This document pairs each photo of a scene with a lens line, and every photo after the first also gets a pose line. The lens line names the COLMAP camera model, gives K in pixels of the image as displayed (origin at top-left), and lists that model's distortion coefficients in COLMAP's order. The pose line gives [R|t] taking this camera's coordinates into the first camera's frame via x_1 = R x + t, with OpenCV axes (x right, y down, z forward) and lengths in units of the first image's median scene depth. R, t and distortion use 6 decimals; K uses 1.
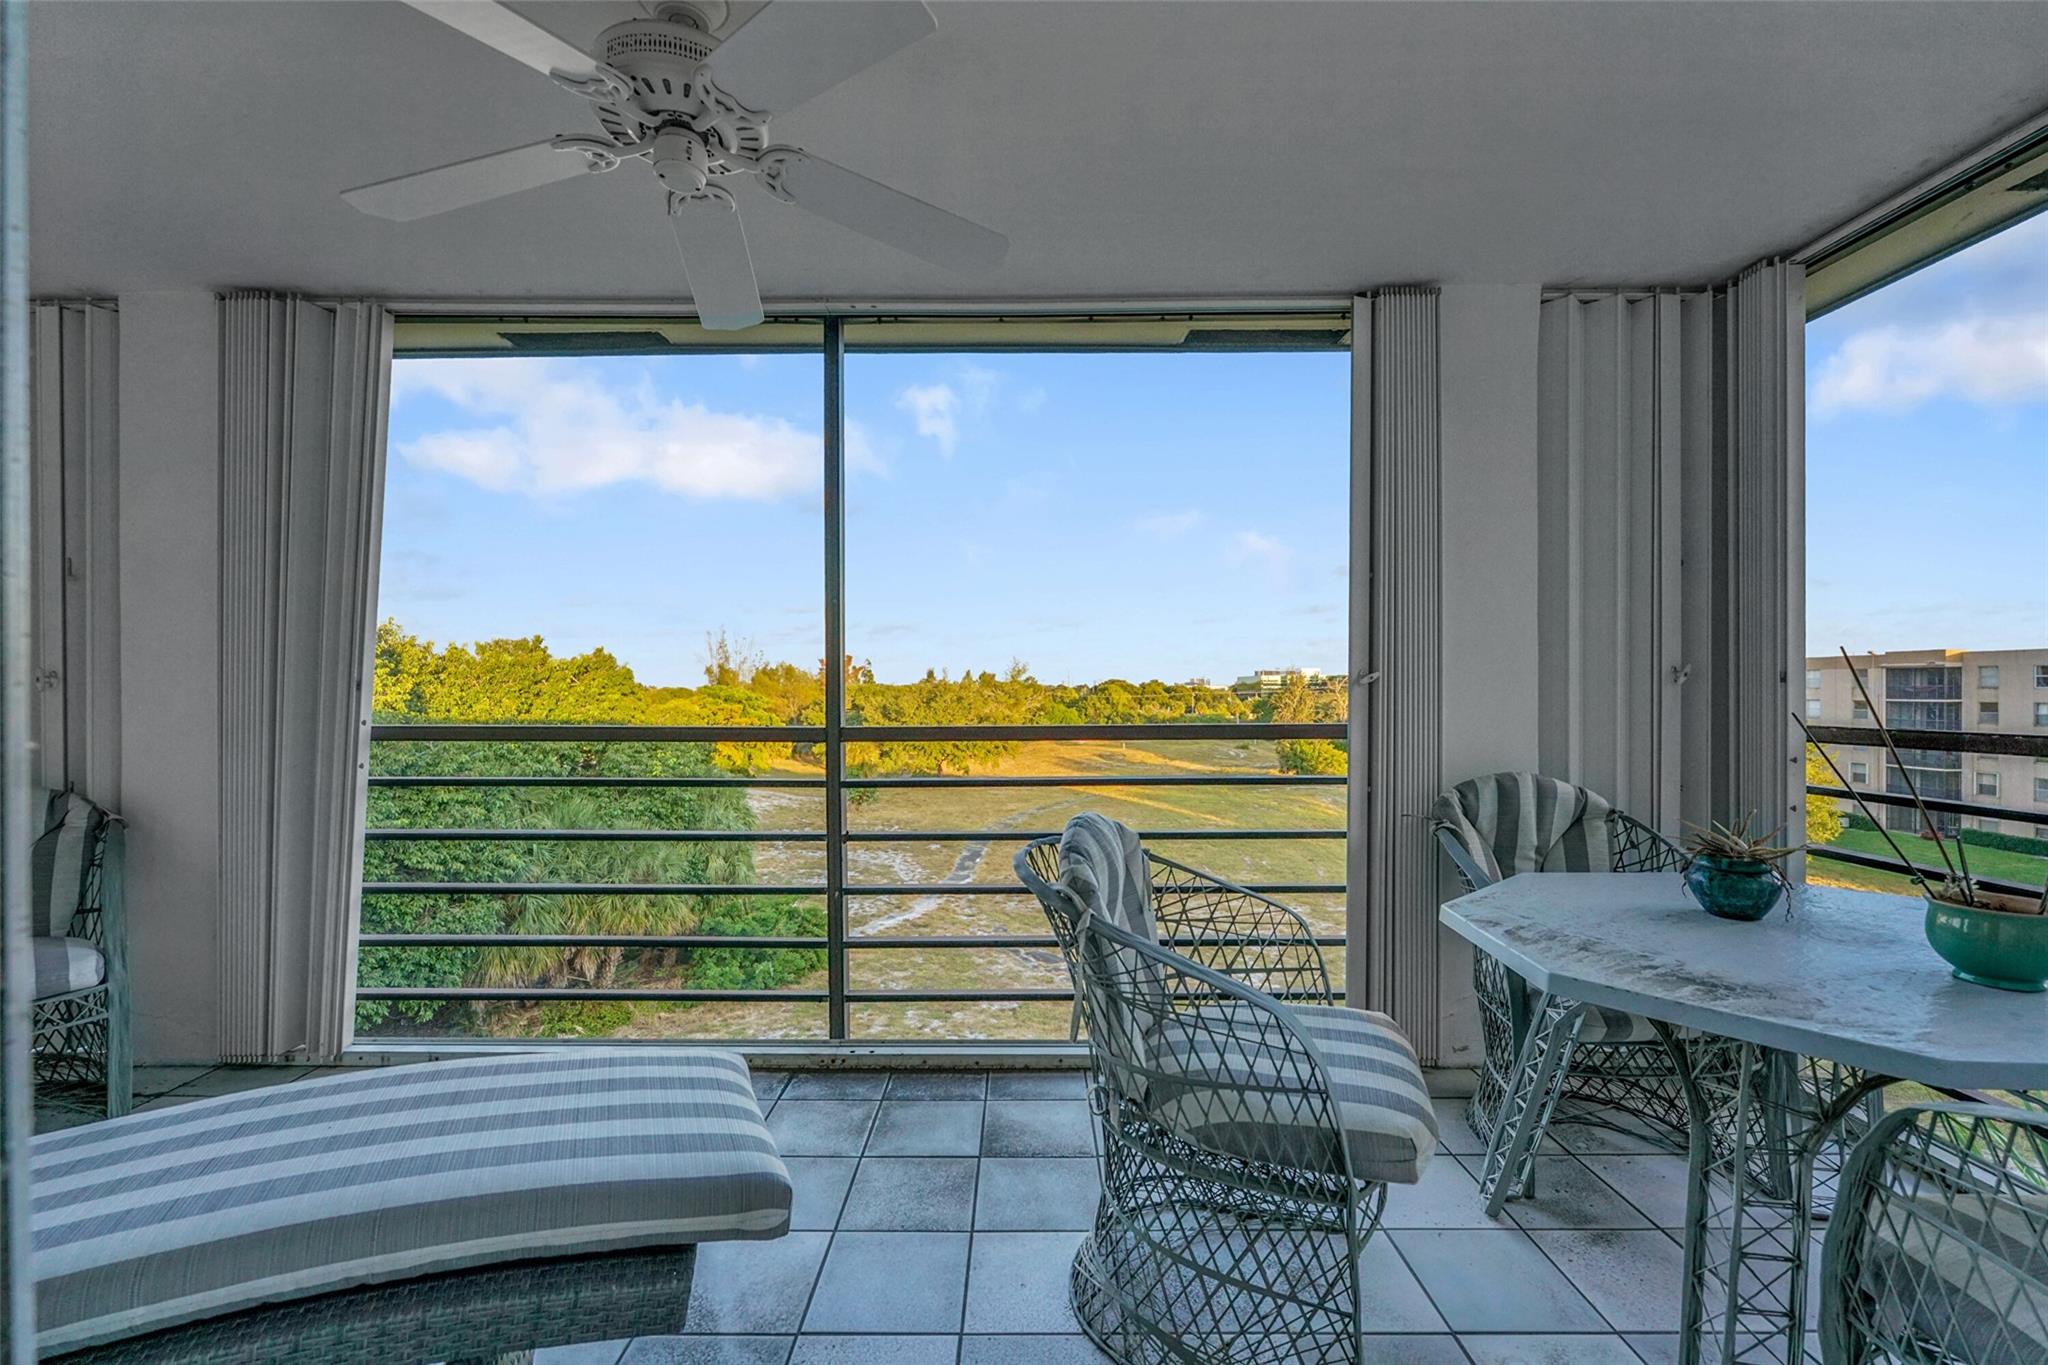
lens RADIAL K [[911.9, 0, 1035.0], [0, 911.9, 693.9], [0, 0, 1]] dist [0.000432, -0.000911]
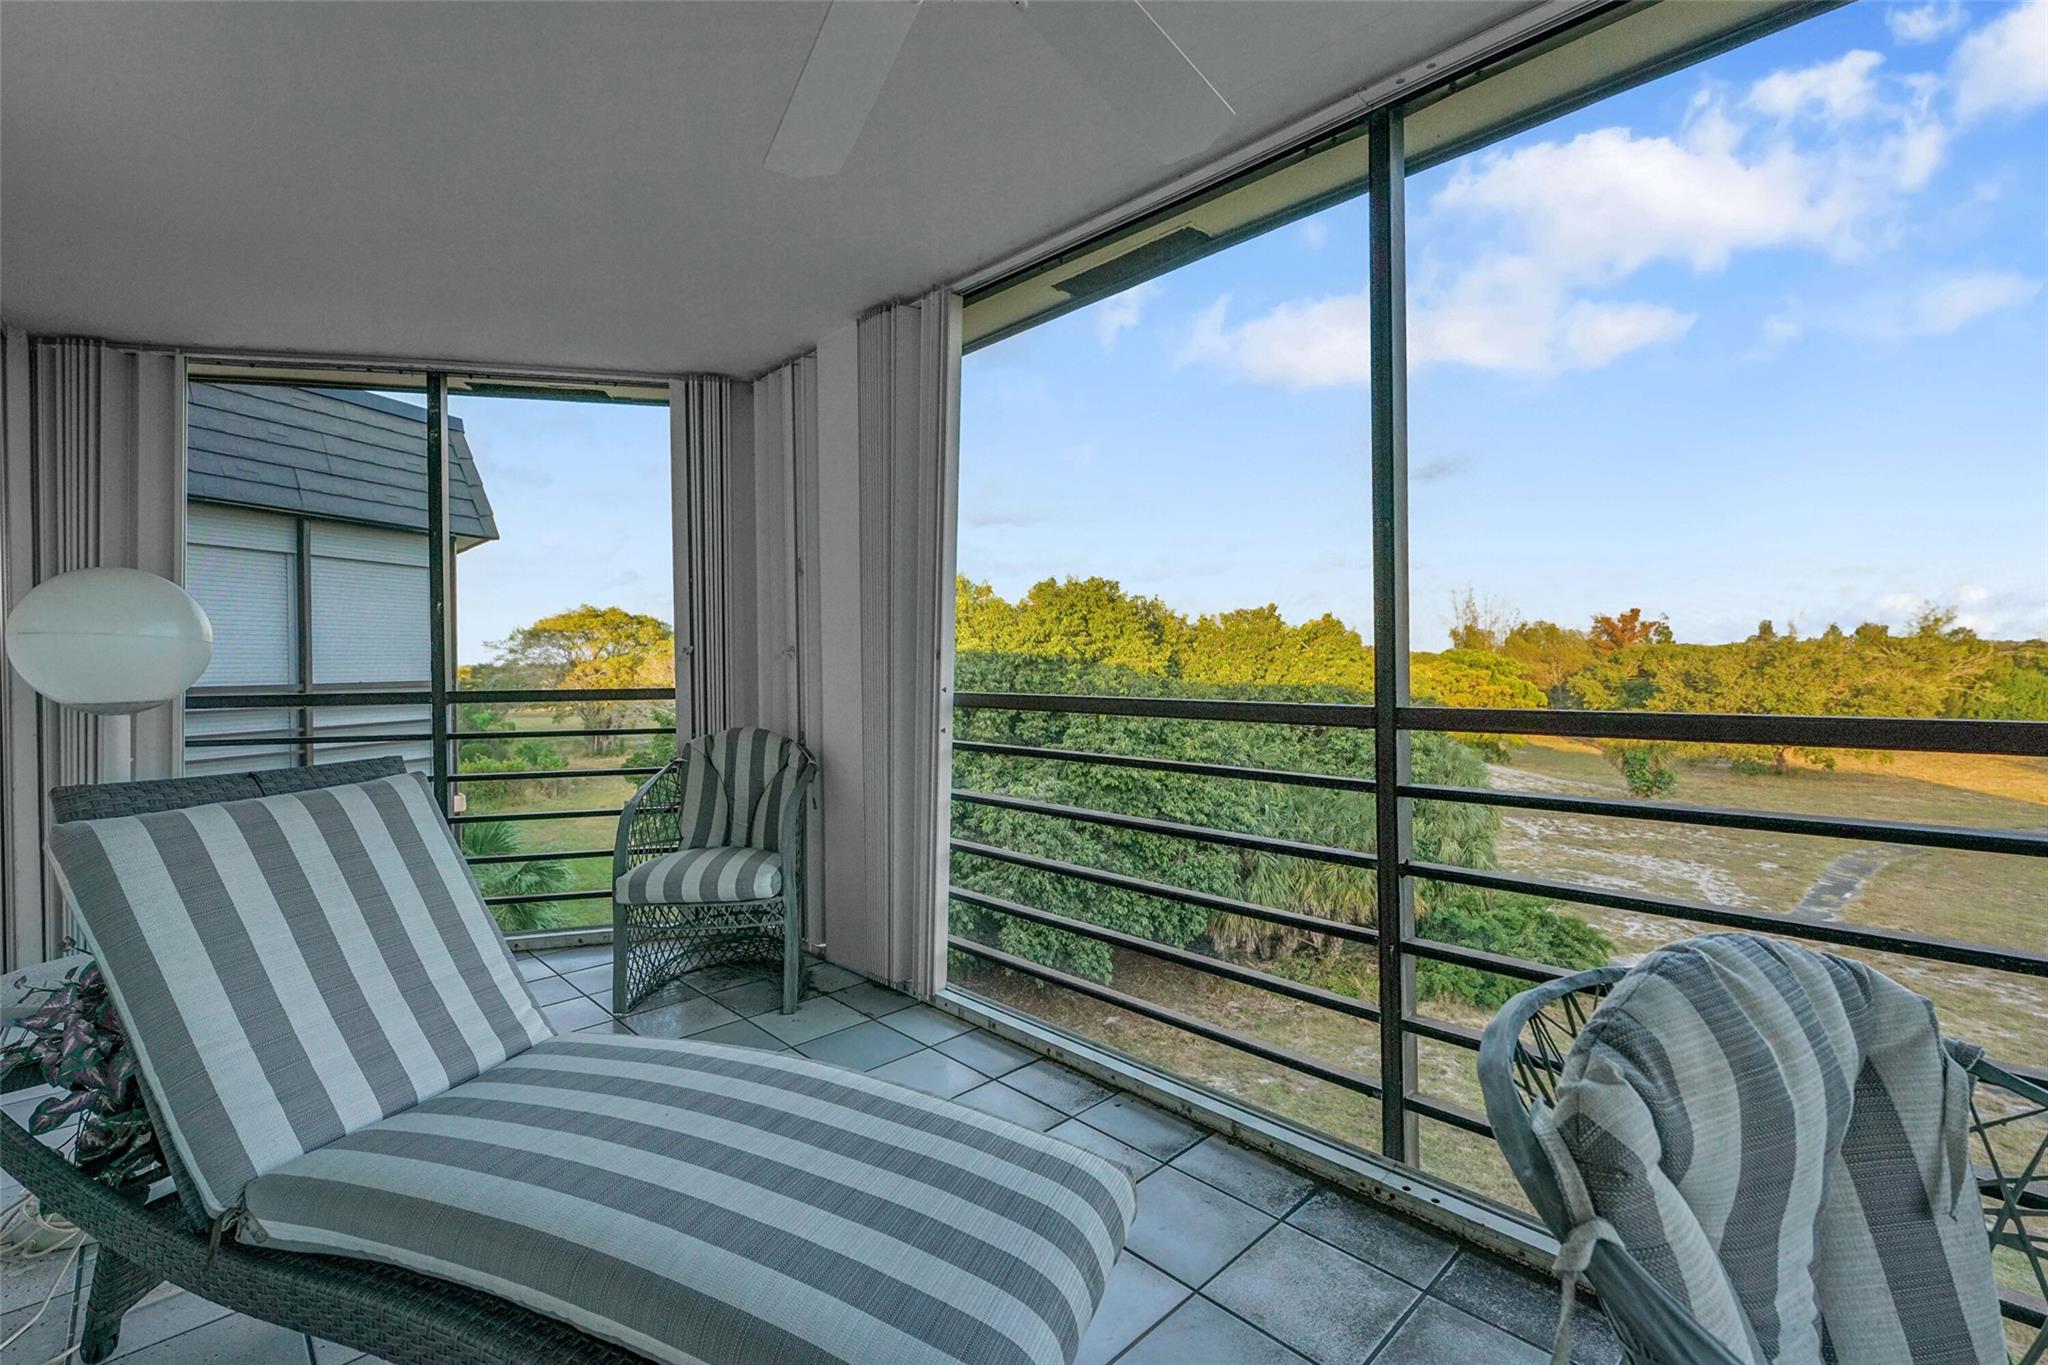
lens RADIAL K [[911.9, 0, 1031.9], [0, 911.9, 668.7], [0, 0, 1]] dist [0.000432, -0.000911]
pose [[0.680576, -0.000359, -0.732678, 0.030134], [0.008304, 0.999939, 0.007223, 0.000134], [0.732631, -0.011000, 0.680537, 0.097165]]
